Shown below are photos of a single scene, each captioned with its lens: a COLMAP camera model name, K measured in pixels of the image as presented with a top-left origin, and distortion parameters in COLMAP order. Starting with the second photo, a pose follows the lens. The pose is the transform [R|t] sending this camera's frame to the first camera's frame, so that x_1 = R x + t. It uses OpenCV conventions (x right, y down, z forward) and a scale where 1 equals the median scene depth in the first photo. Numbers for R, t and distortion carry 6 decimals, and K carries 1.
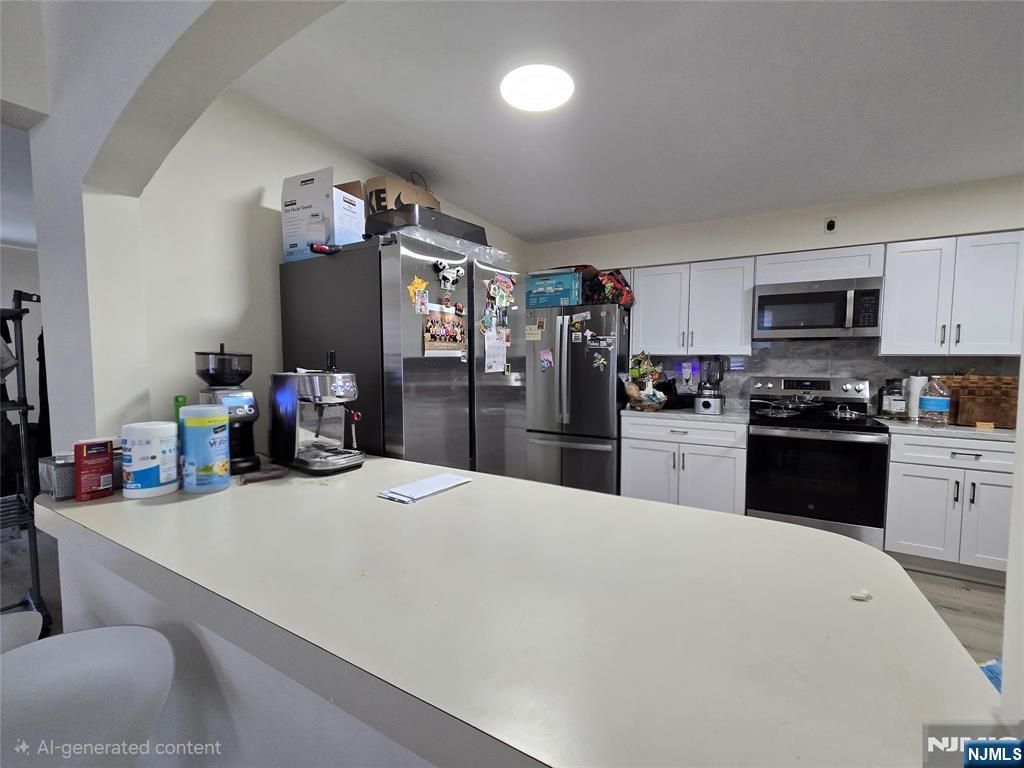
lens RADIAL K [[420.7, 0, 516.9], [0, 420.7, 383.9], [0, 0, 1]] dist [-0.000303, -0.000017]
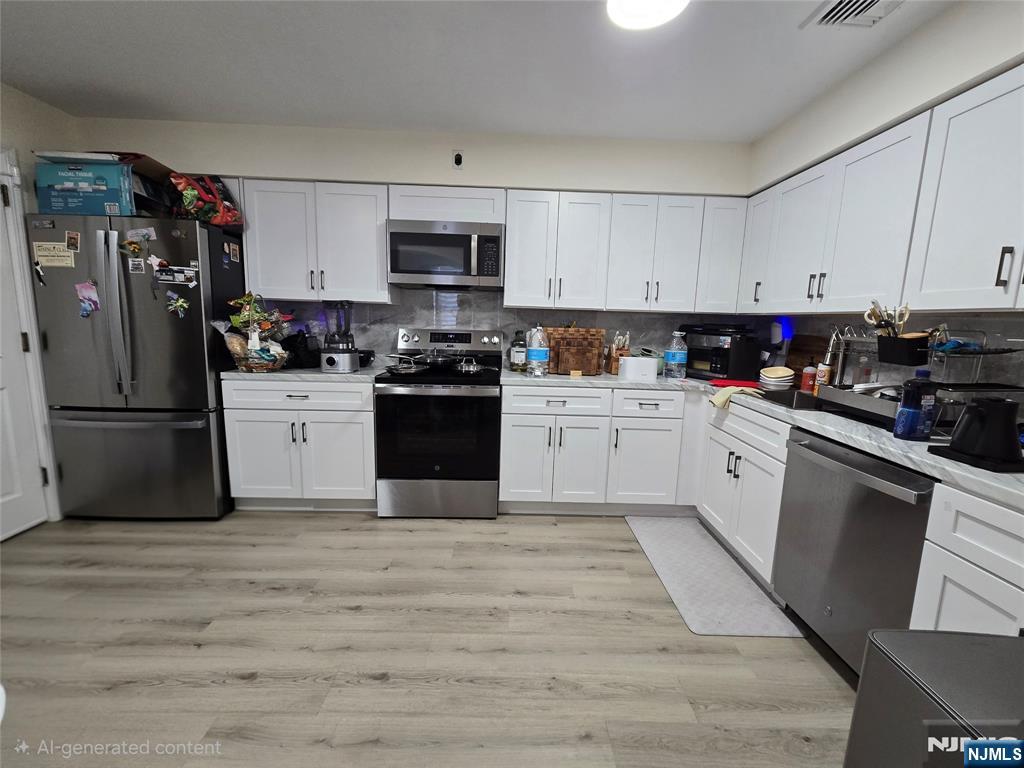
lens RADIAL K [[420.7, 0, 516.9], [0, 420.7, 383.9], [0, 0, 1]] dist [-0.000303, -0.000017]
pose [[0.860937, -0.051909, 0.506055, 0.335684], [0.004677, 0.995546, 0.094161, 0.017405], [-0.508689, -0.078700, 0.857346, 0.109288]]
